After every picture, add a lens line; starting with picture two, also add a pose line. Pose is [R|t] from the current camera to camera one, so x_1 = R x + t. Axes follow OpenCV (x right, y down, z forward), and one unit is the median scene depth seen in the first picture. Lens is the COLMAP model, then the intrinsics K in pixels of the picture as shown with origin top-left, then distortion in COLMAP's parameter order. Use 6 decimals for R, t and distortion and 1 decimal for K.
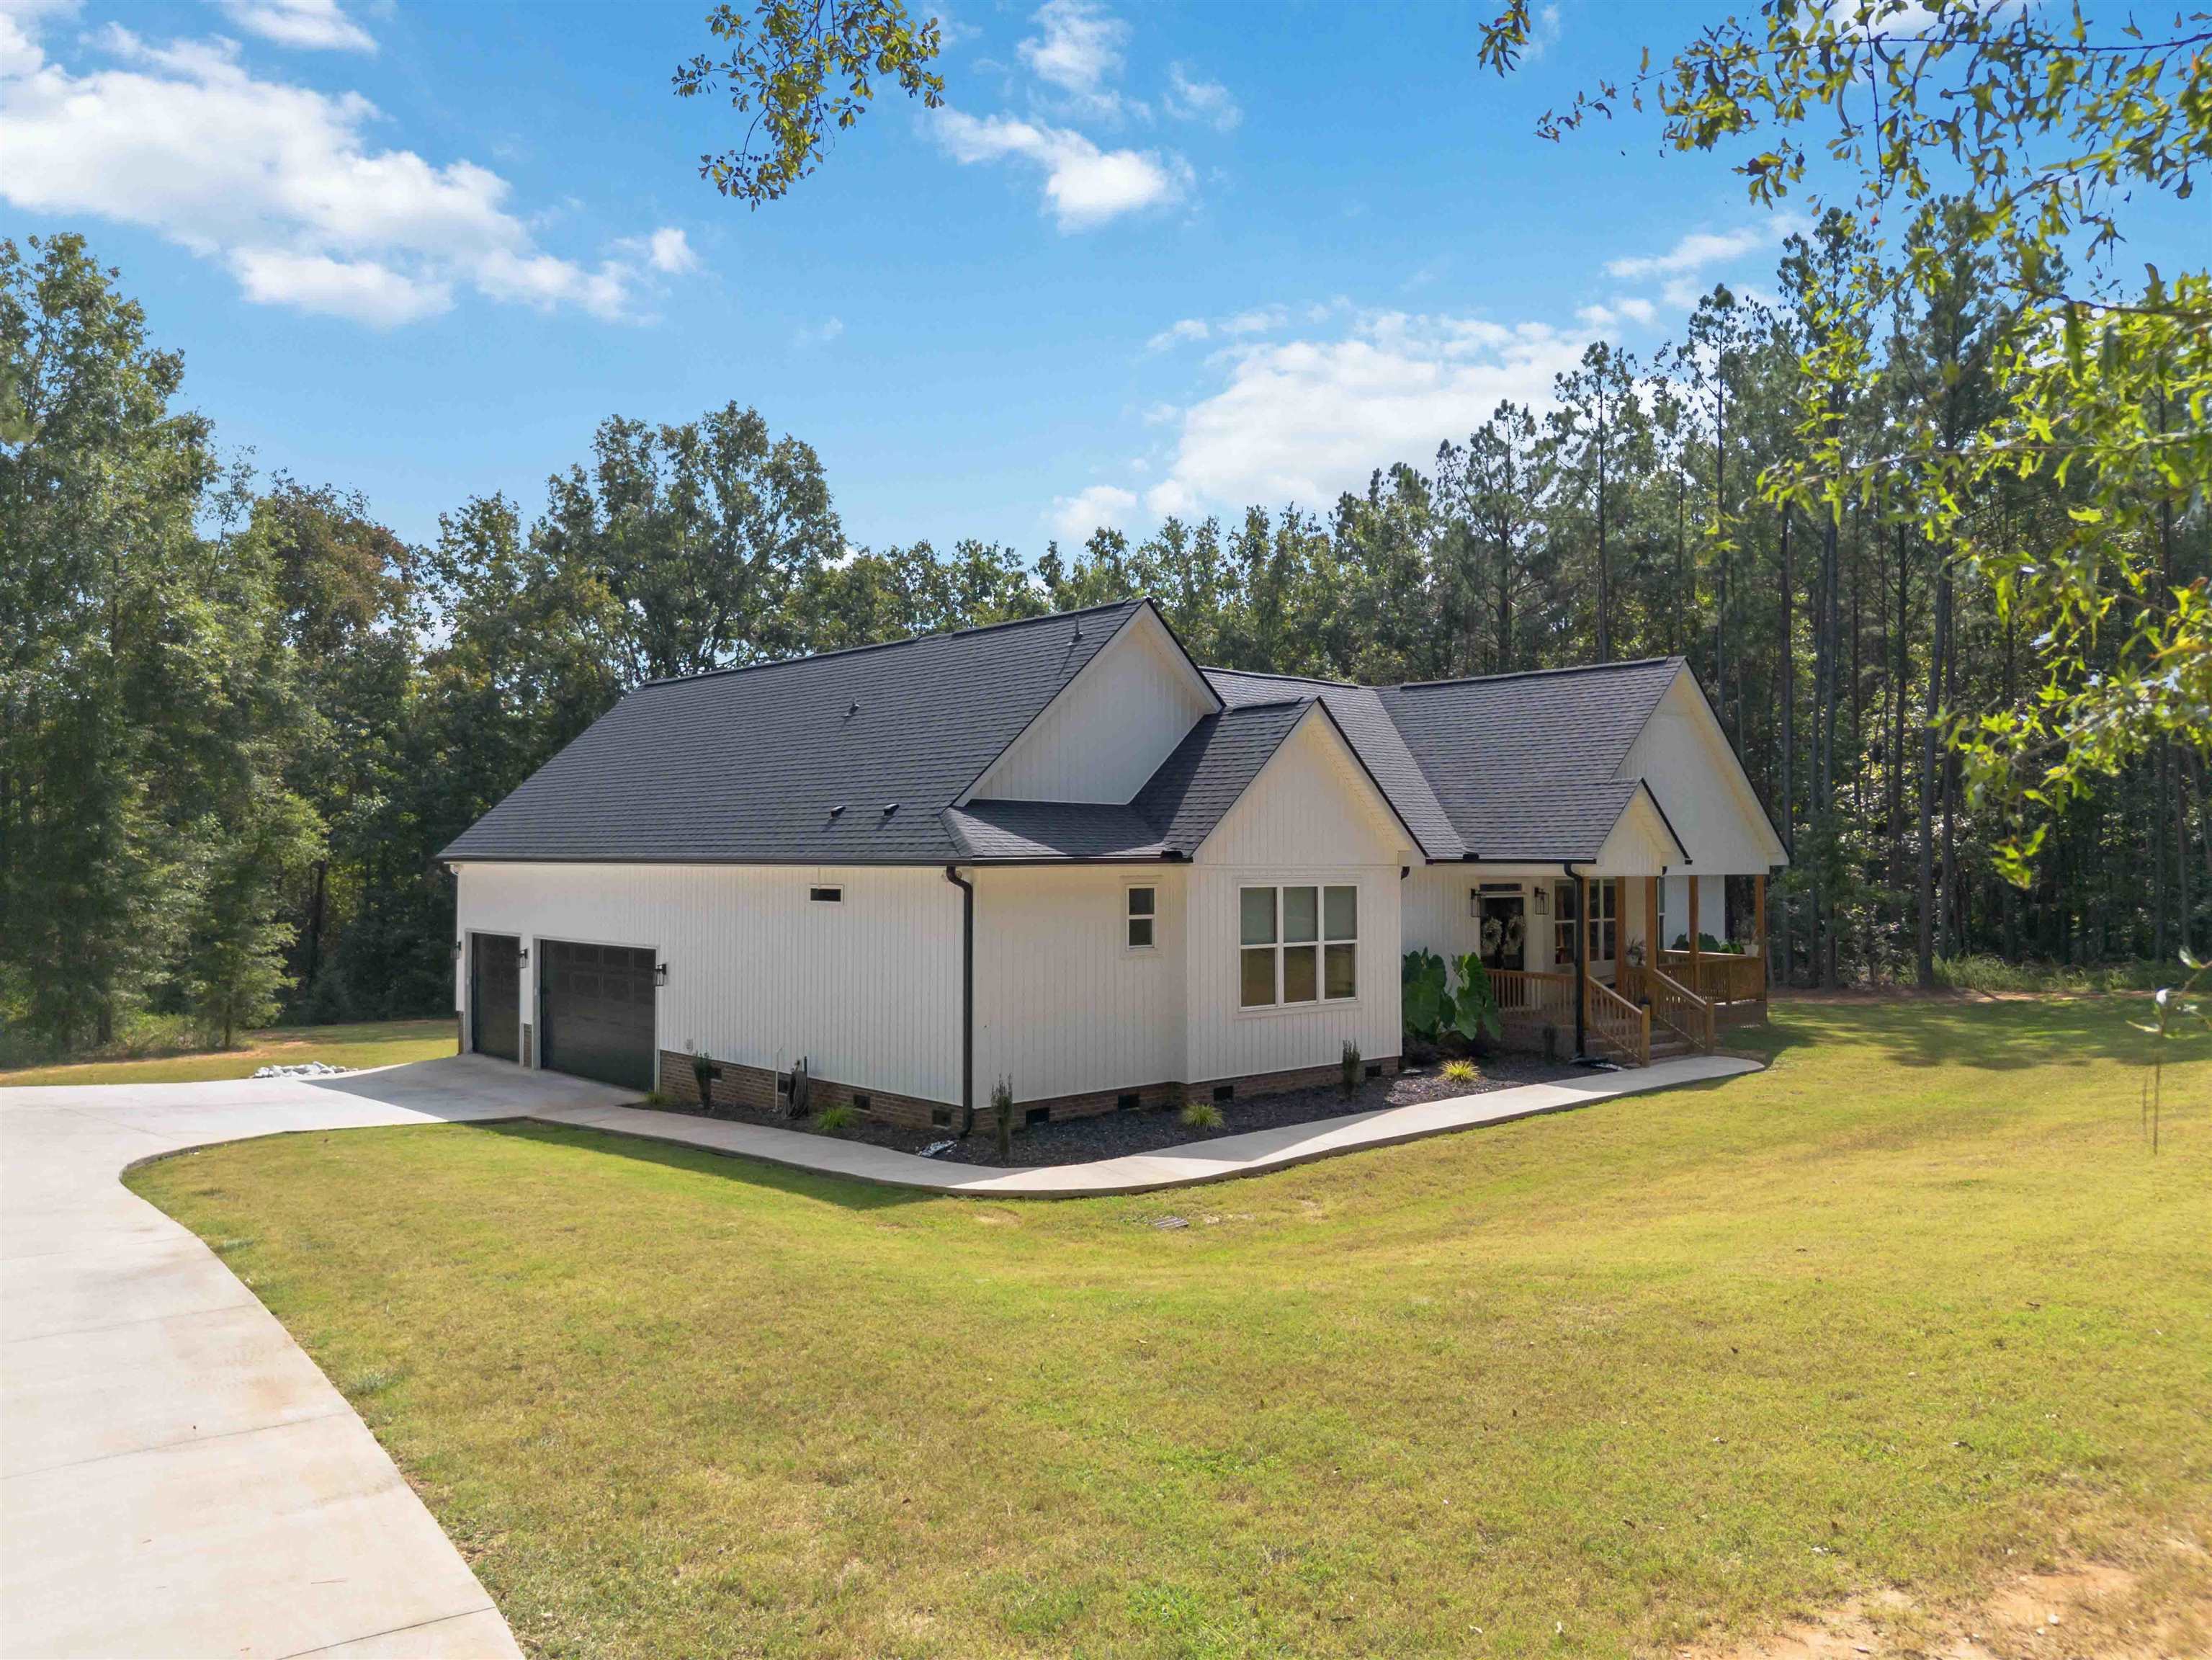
lens RADIAL K [[1570.5, 0, 1113.5], [0, 1570.5, 830.8], [0, 0, 1]] dist [0.047112, -0.043367]
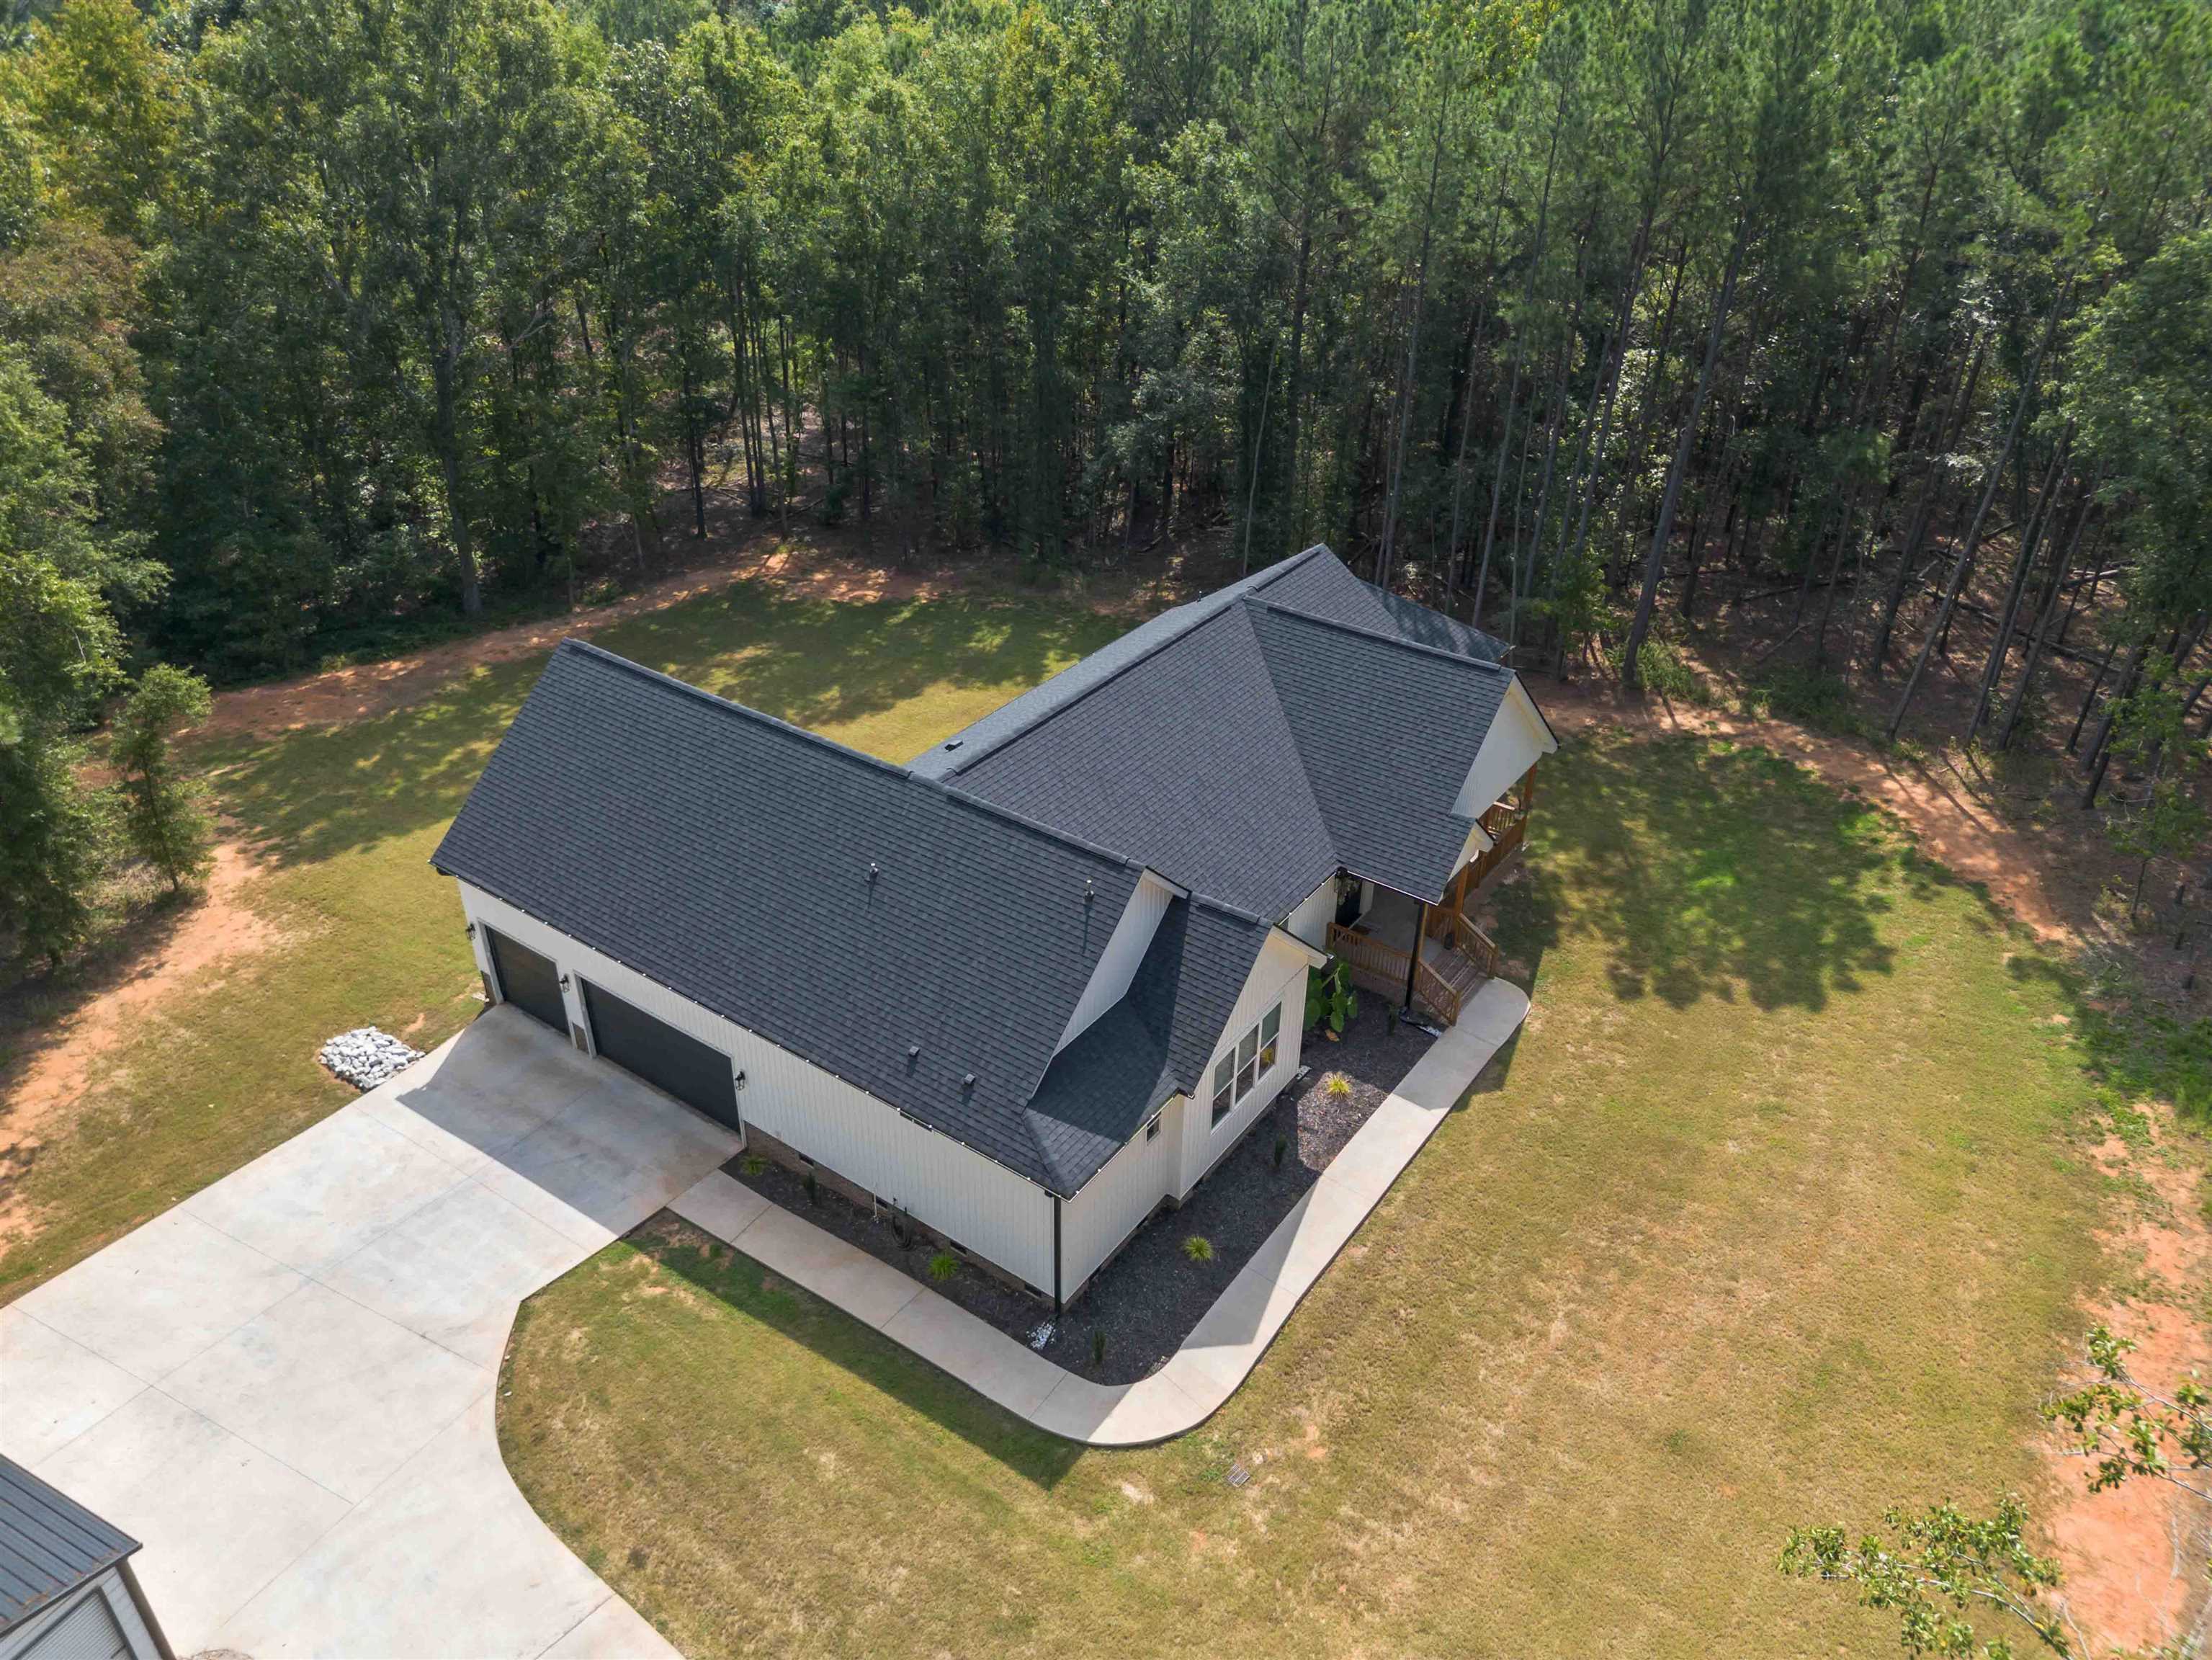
lens RADIAL K [[1570.5, 0, 1113.5], [0, 1570.5, 830.8], [0, 0, 1]] dist [0.047112, -0.043367]
pose [[0.976311, -0.099909, 0.191924, -0.156730], [-0.020312, 0.840775, 0.541003, -0.553220], [-0.215416, -0.532086, 0.818829, 0.005075]]
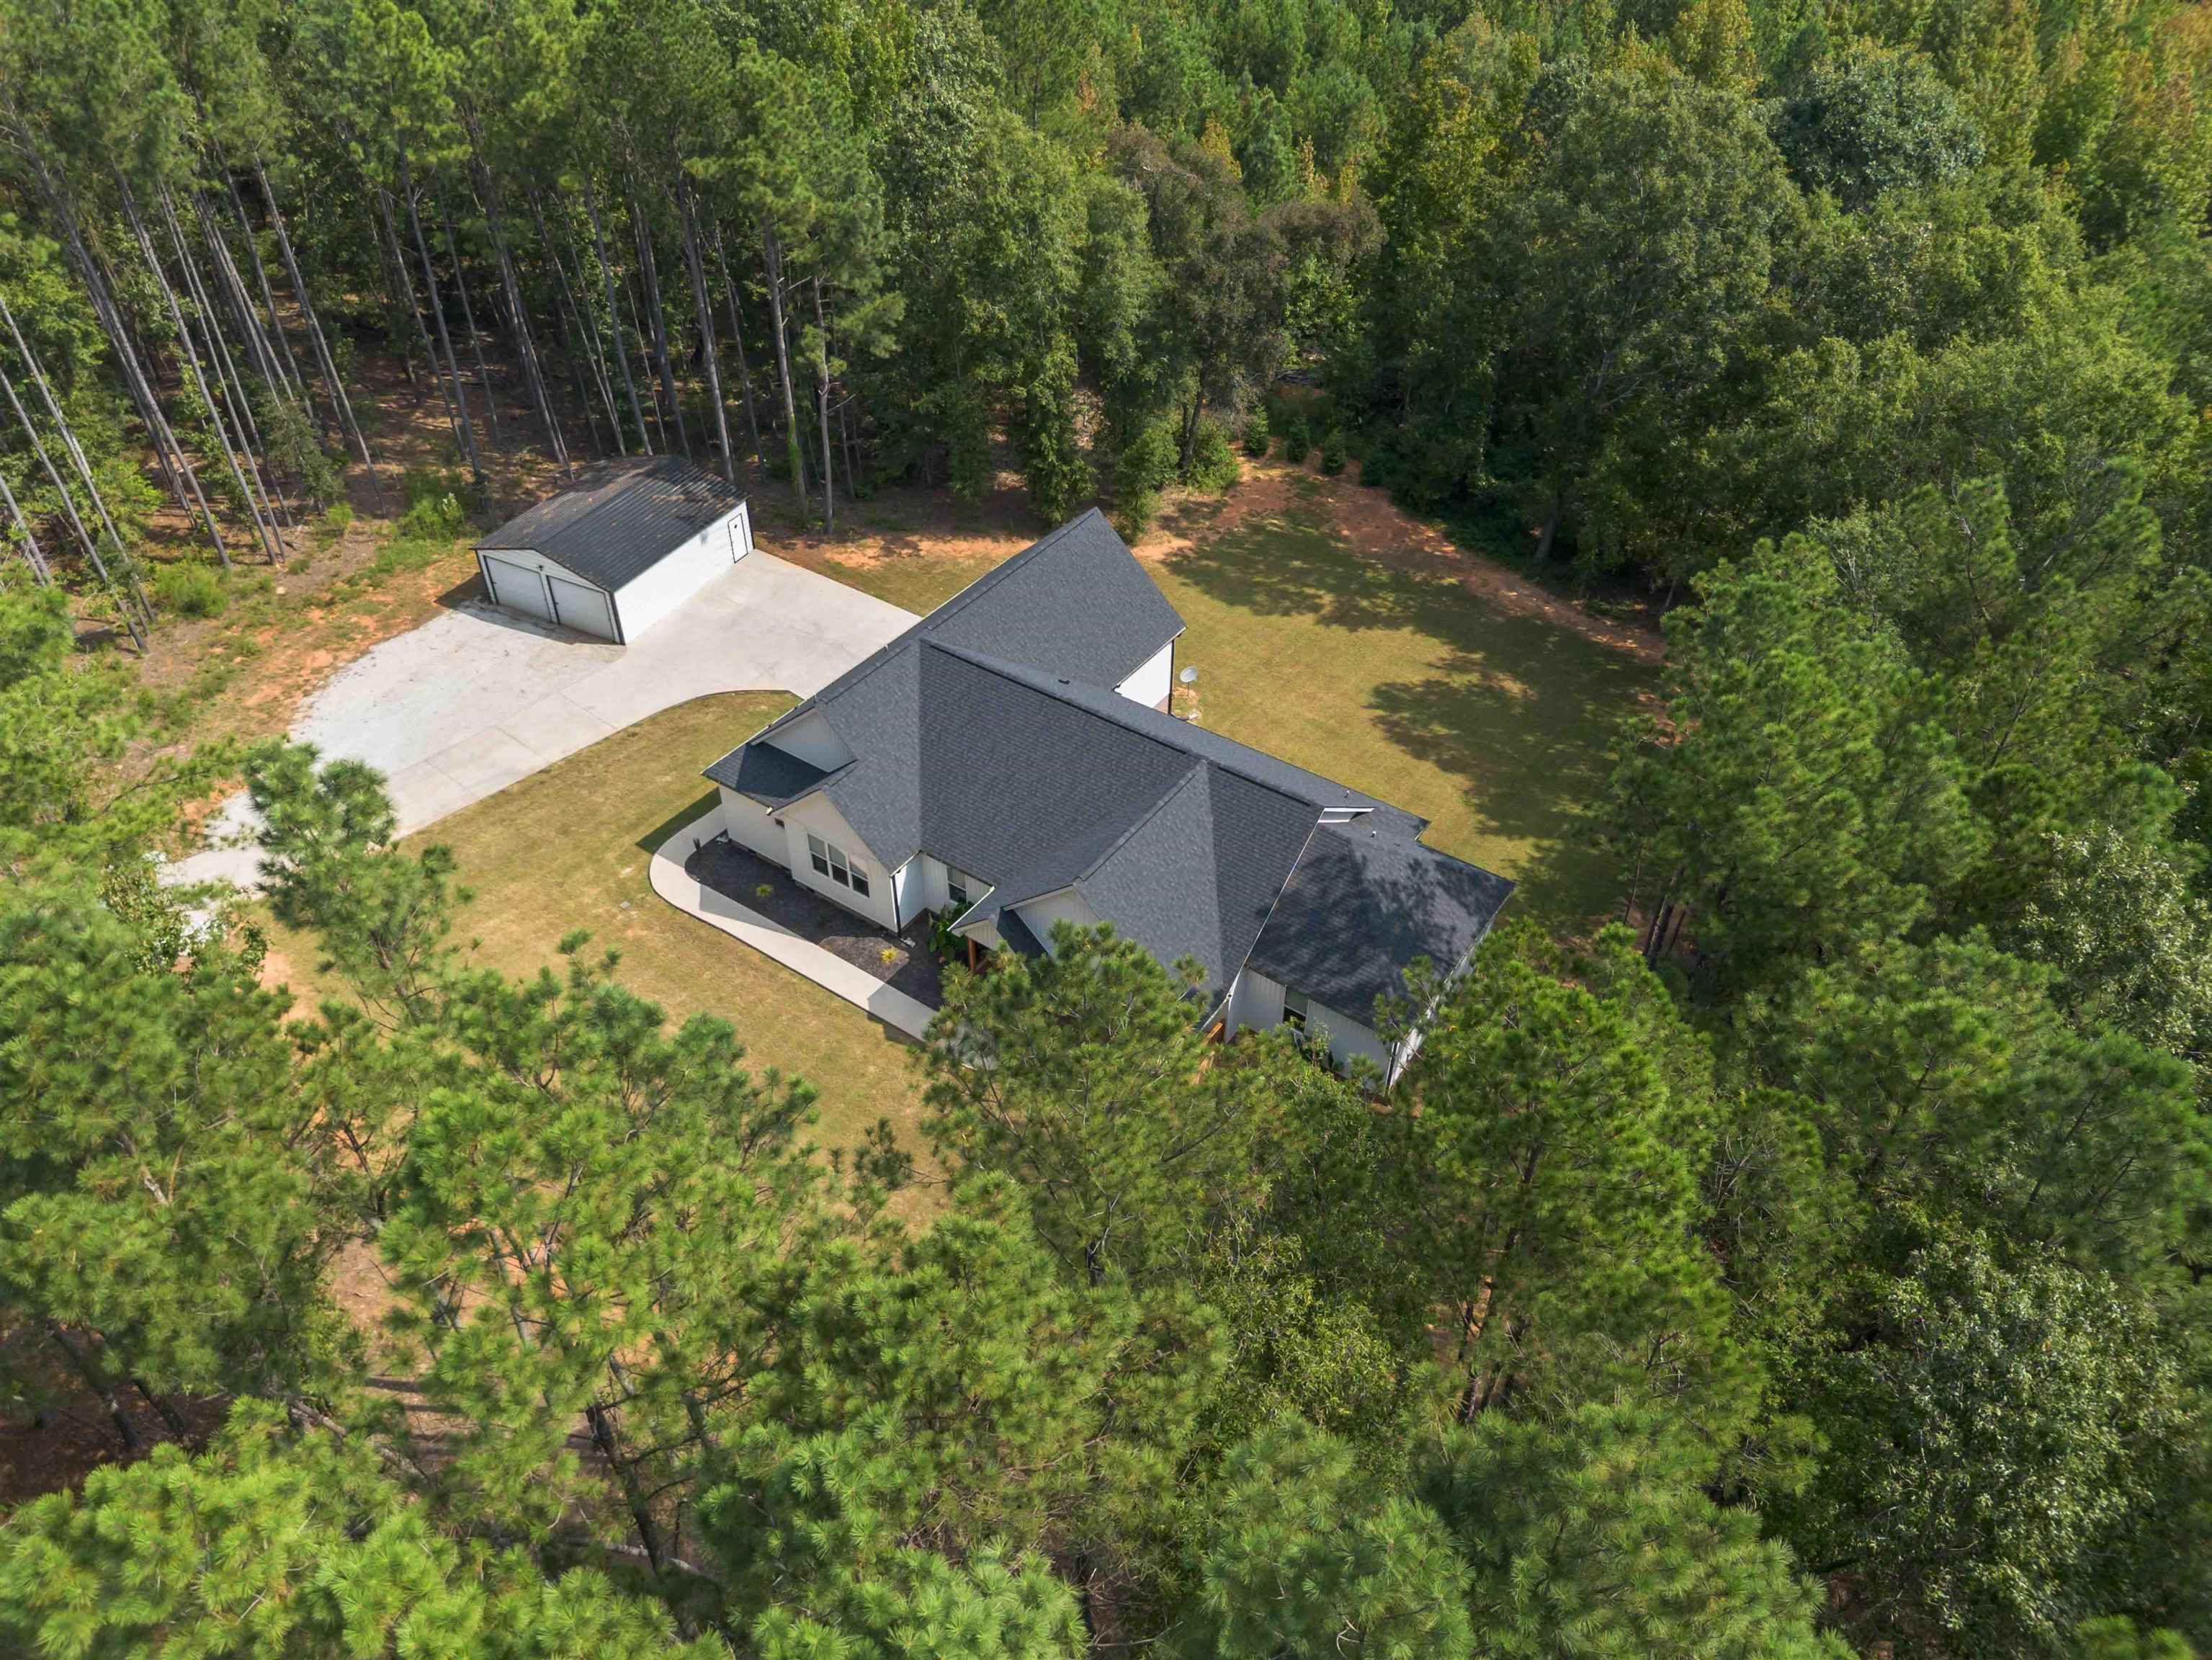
lens RADIAL K [[1570.5, 0, 1113.5], [0, 1570.5, 830.8], [0, 0, 1]] dist [0.047112, -0.043367]
pose [[0.227249, 0.636942, -0.736657, 1.204953], [0.009675, 0.754934, 0.655730, -0.962474], [0.973789, -0.156141, 0.165396, 0.654034]]
